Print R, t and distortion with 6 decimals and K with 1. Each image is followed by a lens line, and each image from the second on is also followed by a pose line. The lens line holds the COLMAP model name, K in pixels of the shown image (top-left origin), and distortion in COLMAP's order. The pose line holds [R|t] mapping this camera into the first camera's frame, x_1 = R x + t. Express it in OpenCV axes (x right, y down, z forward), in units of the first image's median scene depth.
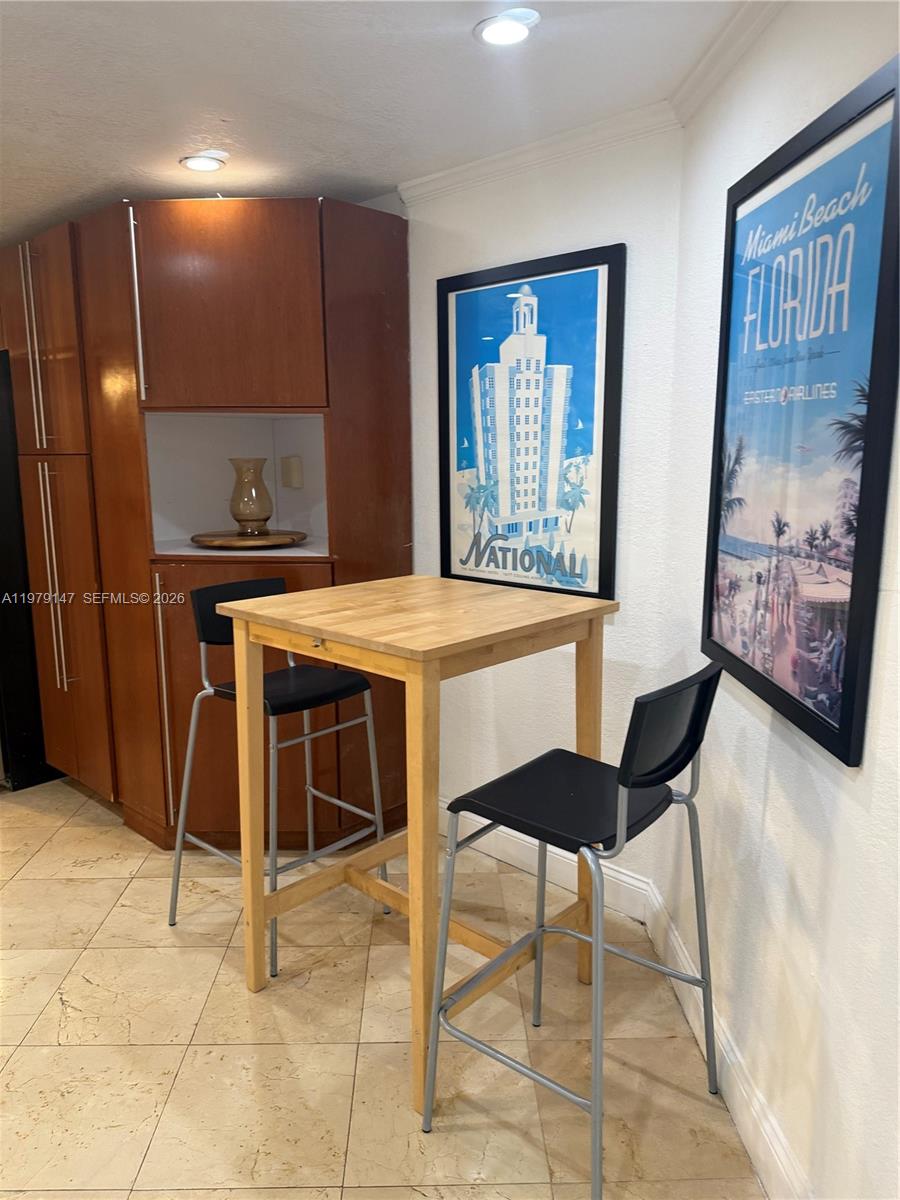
lens RADIAL K [[849.7, 0, 447.2], [0, 849.7, 603.6], [0, 0, 1]] dist [0.052092, -0.064074]
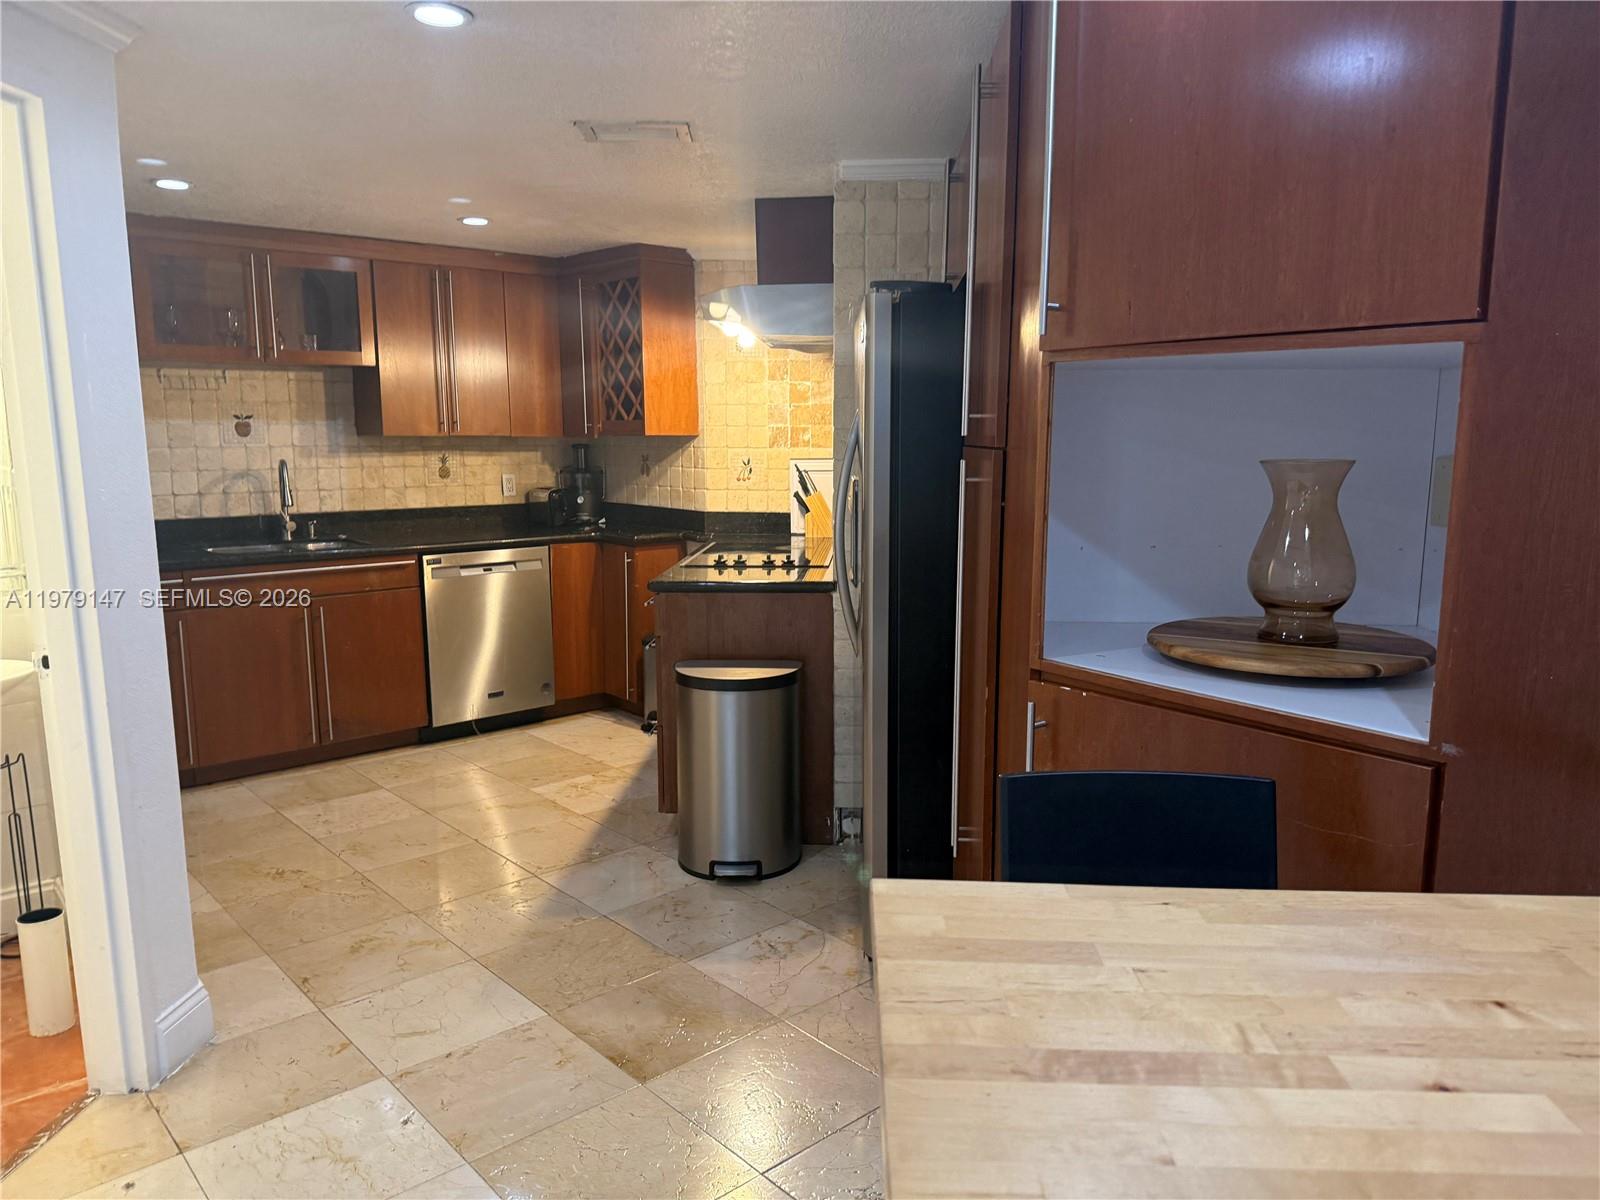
lens RADIAL K [[1132.9, 0, 793.9], [0, 1132.9, 610.3], [0, 0, 1]] dist [0.052092, -0.064074]
pose [[0.646217, 0.122202, -0.753306, 0.039379], [-0.134676, 0.989865, 0.045046, -0.099958], [0.751176, 0.072343, 0.656126, 0.504696]]
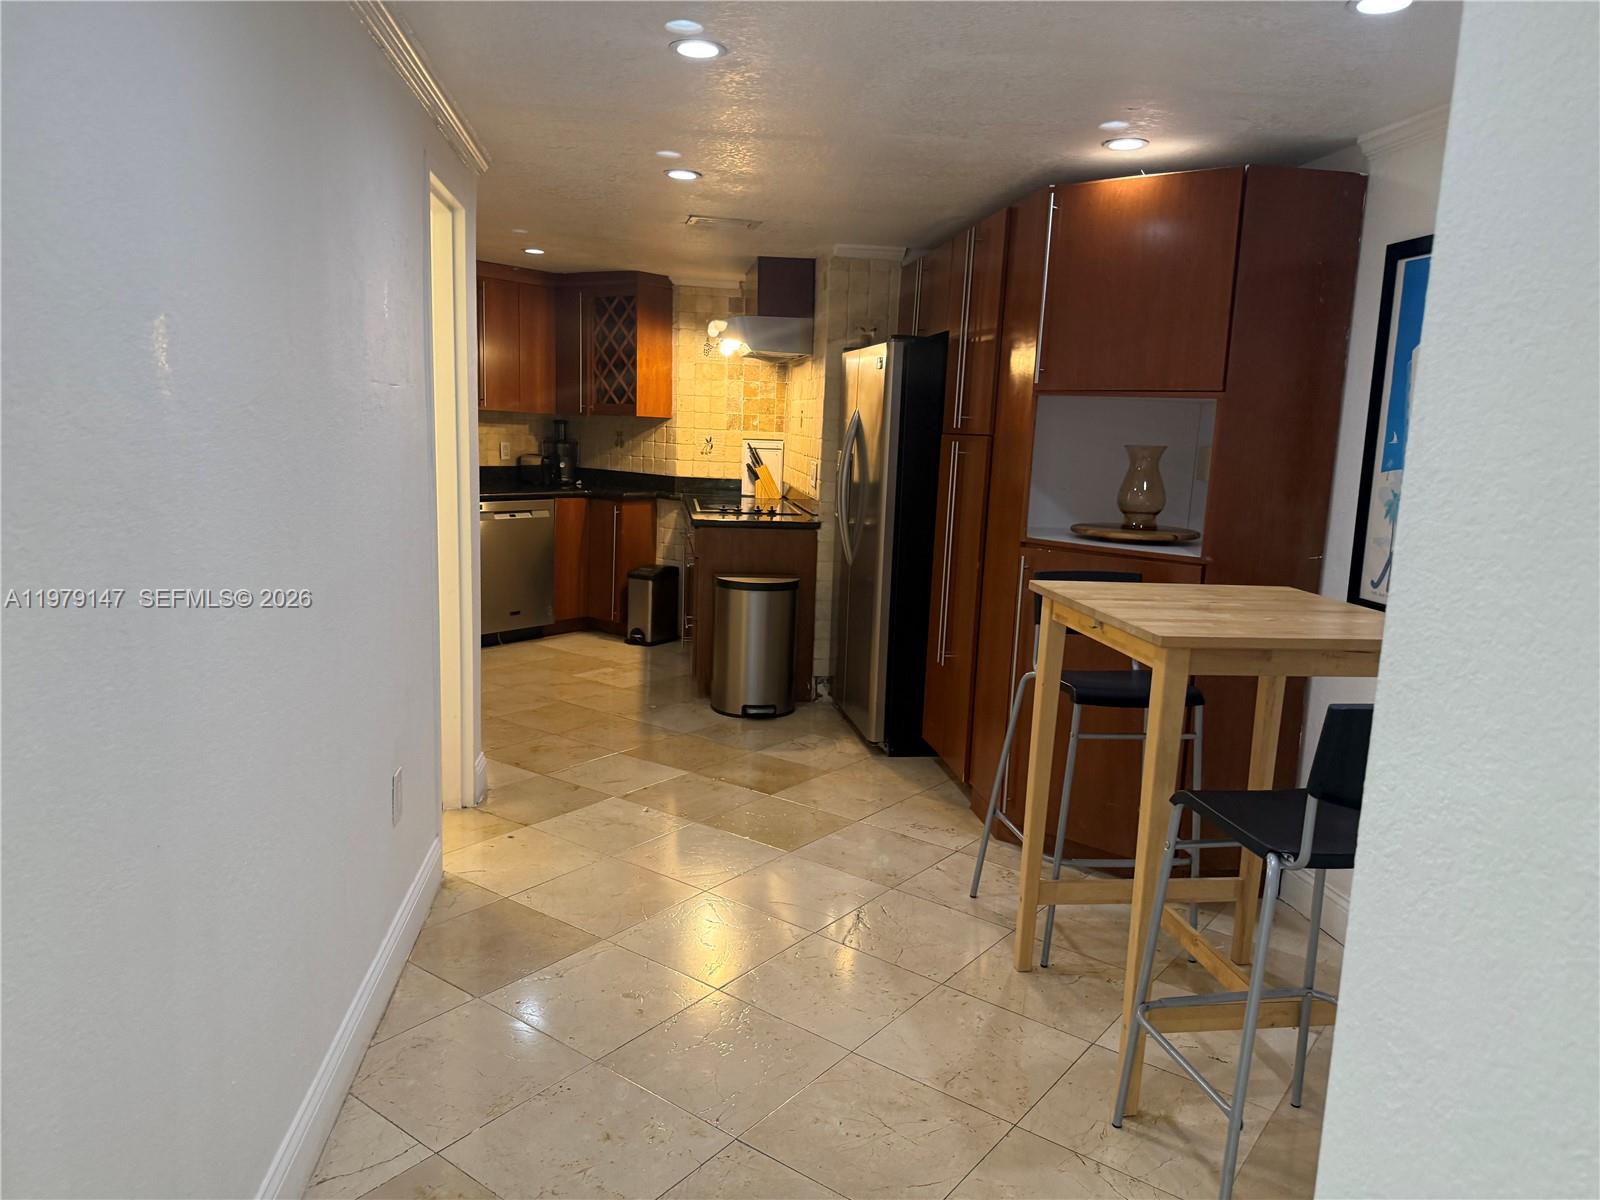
lens RADIAL K [[1132.9, 0, 808.3], [0, 1132.9, 606.1], [0, 0, 1]] dist [0.052092, -0.064074]
pose [[0.787401, 0.134218, -0.601652, 0.270305], [-0.152187, 0.988123, 0.021261, 0.032712], [0.597360, 0.074823, 0.798475, -0.202994]]
